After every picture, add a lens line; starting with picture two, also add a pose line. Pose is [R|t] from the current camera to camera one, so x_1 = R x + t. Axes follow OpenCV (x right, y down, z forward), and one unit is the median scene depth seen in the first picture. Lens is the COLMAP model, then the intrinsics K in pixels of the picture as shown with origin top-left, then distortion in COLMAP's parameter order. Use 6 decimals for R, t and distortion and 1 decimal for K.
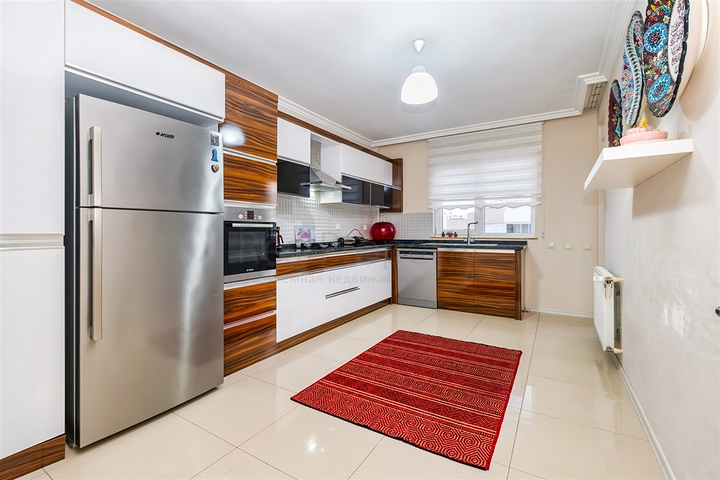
lens RADIAL K [[322.9, 0, 341.4], [0, 322.9, 228.5], [0, 0, 1]] dist [-0.000477, 0.000011]
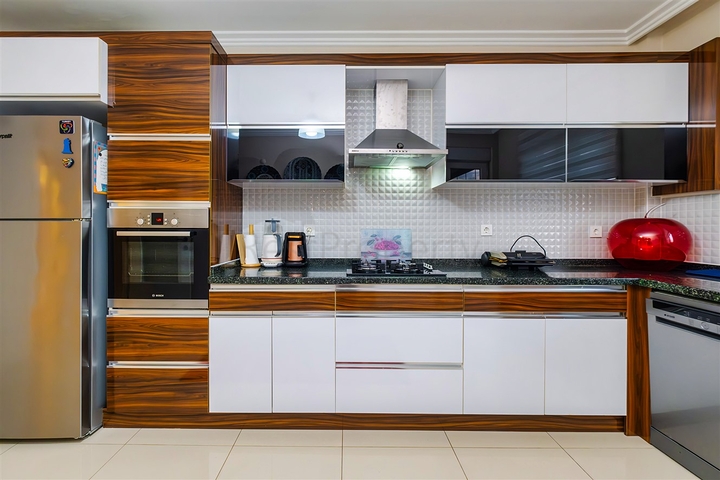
lens RADIAL K [[322.9, 0, 341.4], [0, 322.9, 228.5], [0, 0, 1]] dist [-0.000477, 0.000011]
pose [[0.545828, 0.007588, -0.837863, 0.344812], [0.003474, 0.999930, 0.011319, -0.017383], [0.837890, -0.009089, 0.545764, 0.611067]]
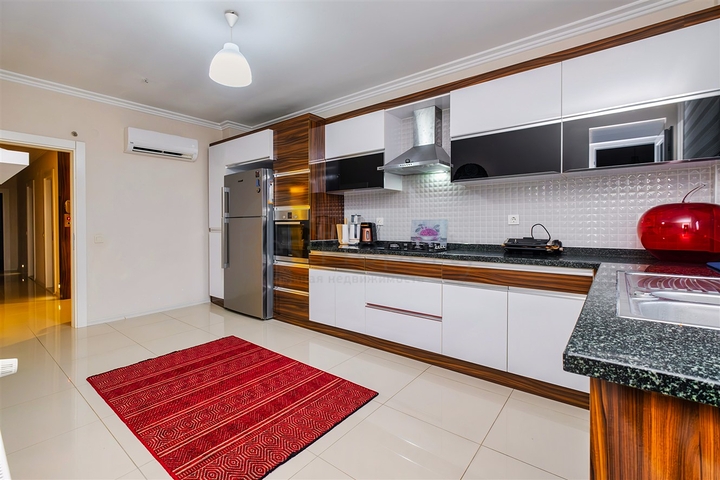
lens RADIAL K [[328.2, 0, 355.5], [0, 328.2, 227.3], [0, 0, 1]] dist [-0.001441, -0.000222]
pose [[-0.087763, 0.011083, -0.996080, 0.701400], [0.011806, 0.999879, 0.010085, -0.001194], [0.996071, -0.010874, -0.087883, 0.900357]]
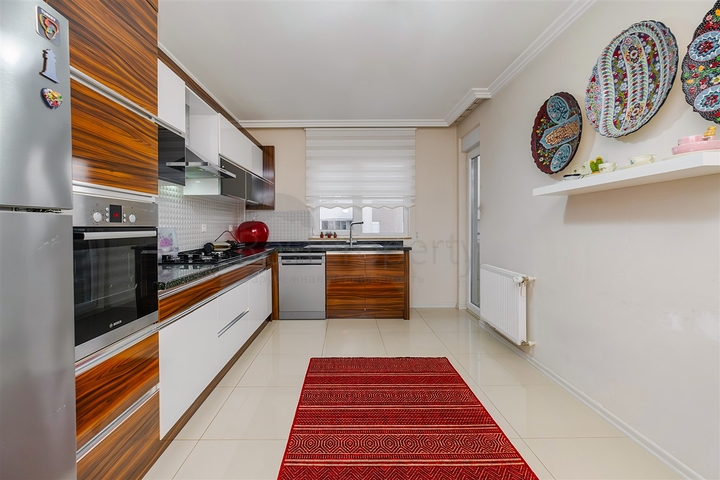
lens RADIAL K [[322.9, 0, 341.4], [0, 322.9, 228.5], [0, 0, 1]] dist [-0.000477, 0.000011]
pose [[0.843107, -0.007657, 0.537691, -0.164386], [0.000555, 0.999910, 0.013369, -0.016202], [-0.537745, -0.010974, 0.843036, 0.252693]]
